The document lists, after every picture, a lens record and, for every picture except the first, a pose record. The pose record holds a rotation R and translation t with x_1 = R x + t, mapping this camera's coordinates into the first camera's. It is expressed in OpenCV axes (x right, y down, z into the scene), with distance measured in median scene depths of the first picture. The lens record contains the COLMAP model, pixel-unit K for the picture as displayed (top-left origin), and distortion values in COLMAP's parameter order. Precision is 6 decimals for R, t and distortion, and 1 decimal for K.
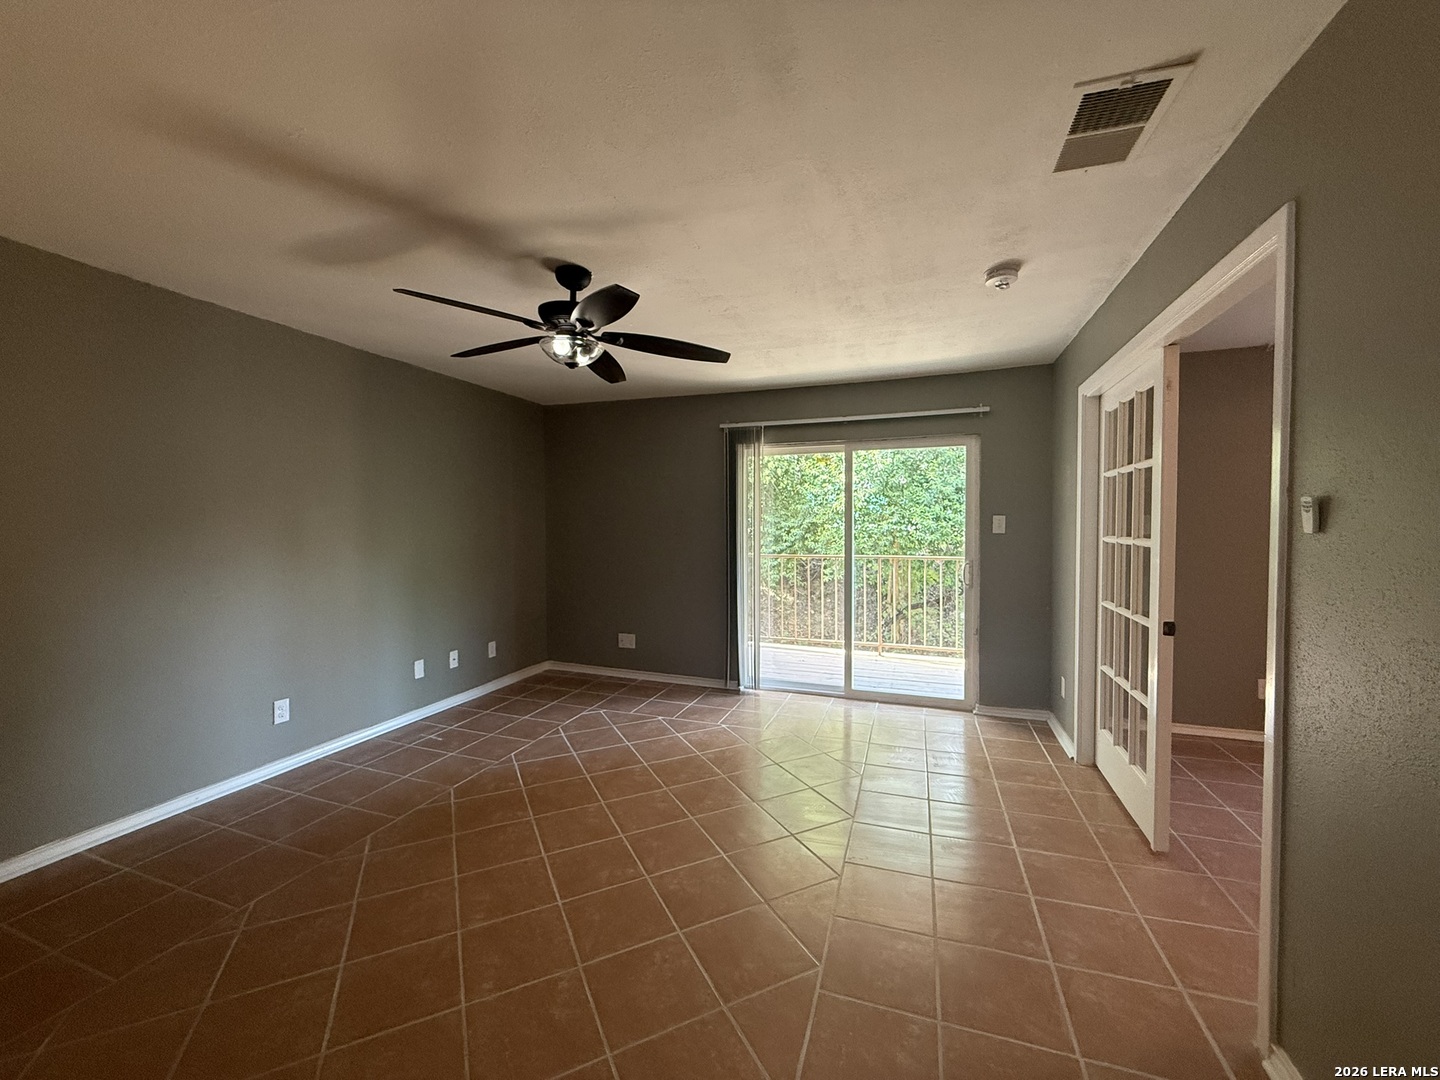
lens RADIAL K [[572.6, 0, 716.8], [0, 572.6, 535.7], [0, 0, 1]] dist [-0.000813, 0.000226]
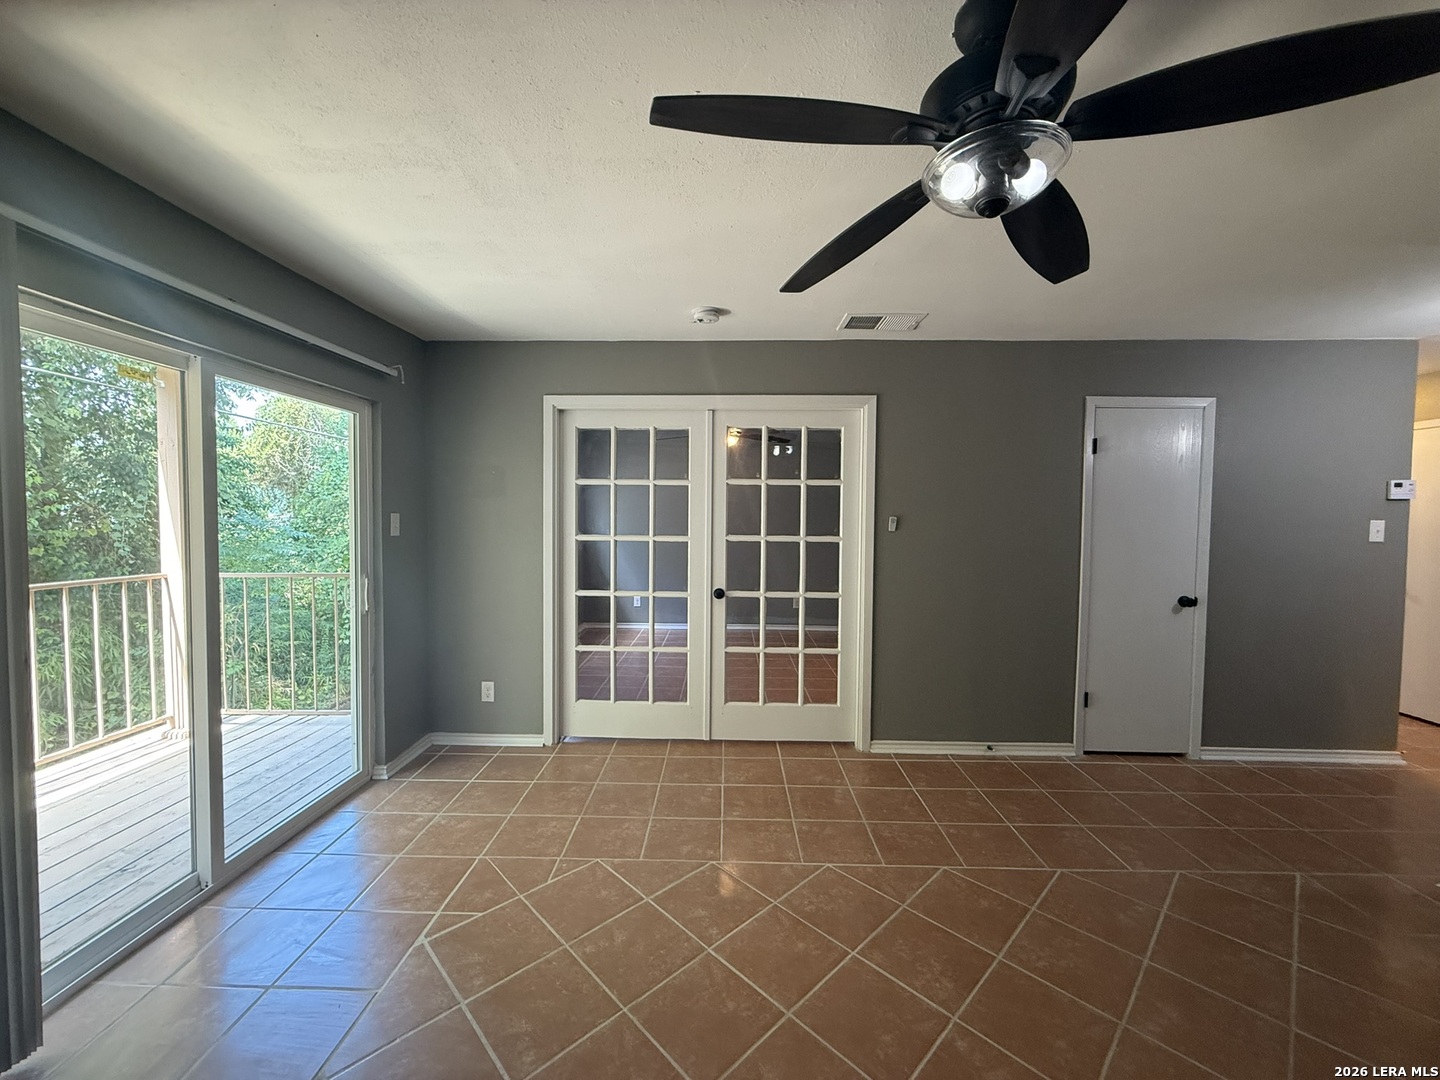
lens RADIAL K [[572.6, 0, 716.6], [0, 572.6, 537.1], [0, 0, 1]] dist [-0.000813, 0.000226]
pose [[-0.308393, -0.033870, 0.950656, -0.443546], [0.010781, 0.999177, 0.039096, -0.032308], [-0.951198, 0.022306, -0.307774, 0.947558]]
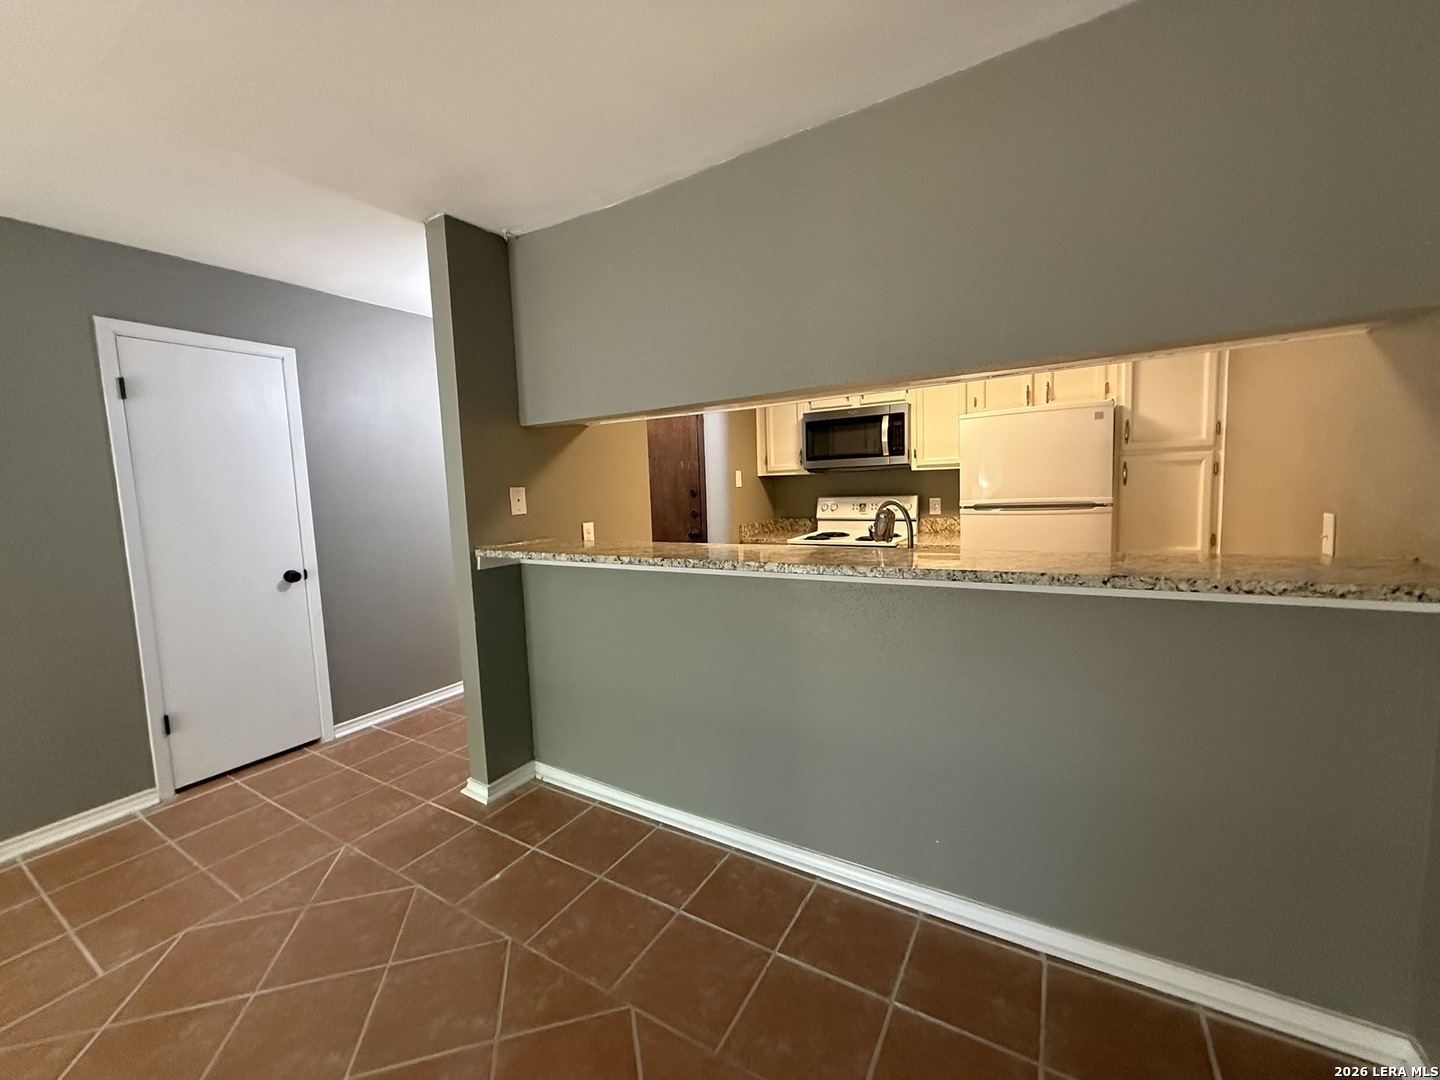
lens RADIAL K [[572.6, 0, 718.7], [0, 572.6, 539.7], [0, 0, 1]] dist [-0.000813, 0.000226]
pose [[-0.979314, 0.014511, 0.201824, -0.577784], [0.039692, 0.991824, 0.121286, -0.012562], [-0.198414, 0.126788, -0.971883, 0.610369]]
